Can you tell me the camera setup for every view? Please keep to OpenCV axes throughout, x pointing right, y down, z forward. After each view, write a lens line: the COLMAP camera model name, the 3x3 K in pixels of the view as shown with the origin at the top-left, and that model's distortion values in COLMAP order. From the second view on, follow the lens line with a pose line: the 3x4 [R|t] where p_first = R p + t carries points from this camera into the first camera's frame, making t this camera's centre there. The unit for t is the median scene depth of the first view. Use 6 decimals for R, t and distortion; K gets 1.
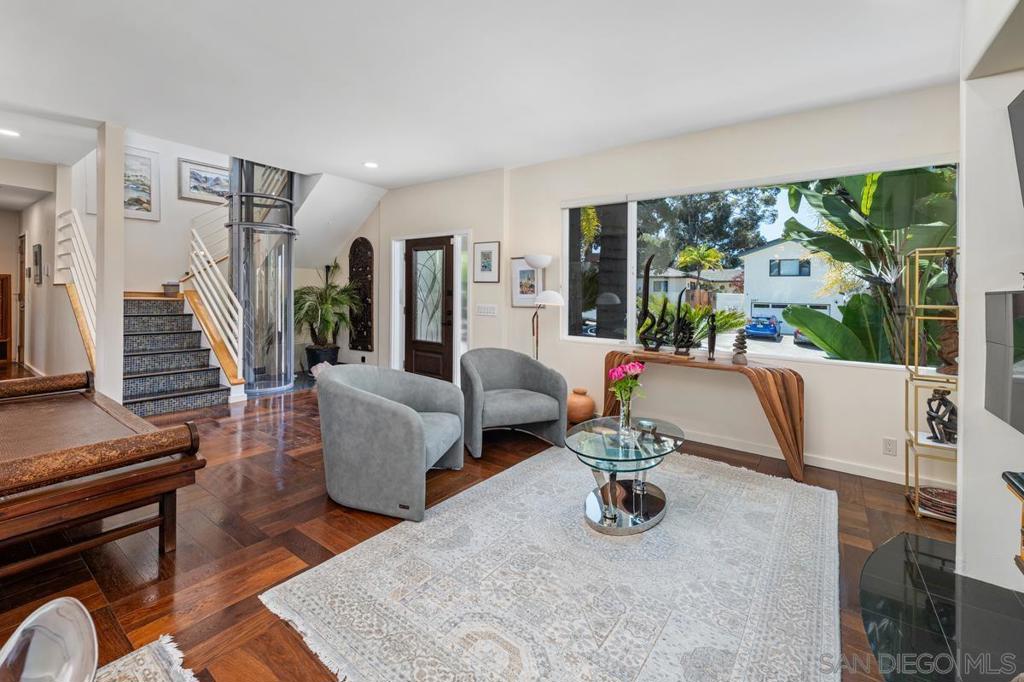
lens RADIAL K [[427.4, 0, 517.7], [0, 427.4, 297.2], [0, 0, 1]] dist [-0.002975, 0.000287]
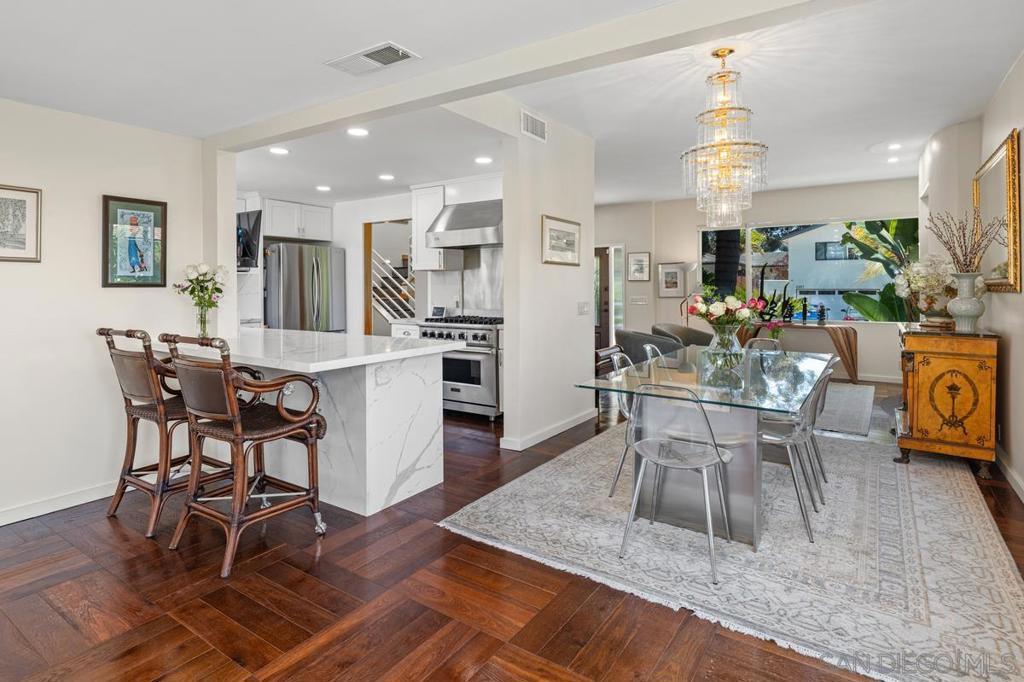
lens RADIAL K [[548.1, 0, 511.9], [0, 548.1, 299.6], [0, 0, 1]] dist [0.007137, 0.000501]
pose [[0.998992, -0.023506, 0.038251, -0.534857], [0.022726, 0.999528, 0.020686, -0.017629], [-0.038719, -0.019795, 0.999054, -0.773969]]
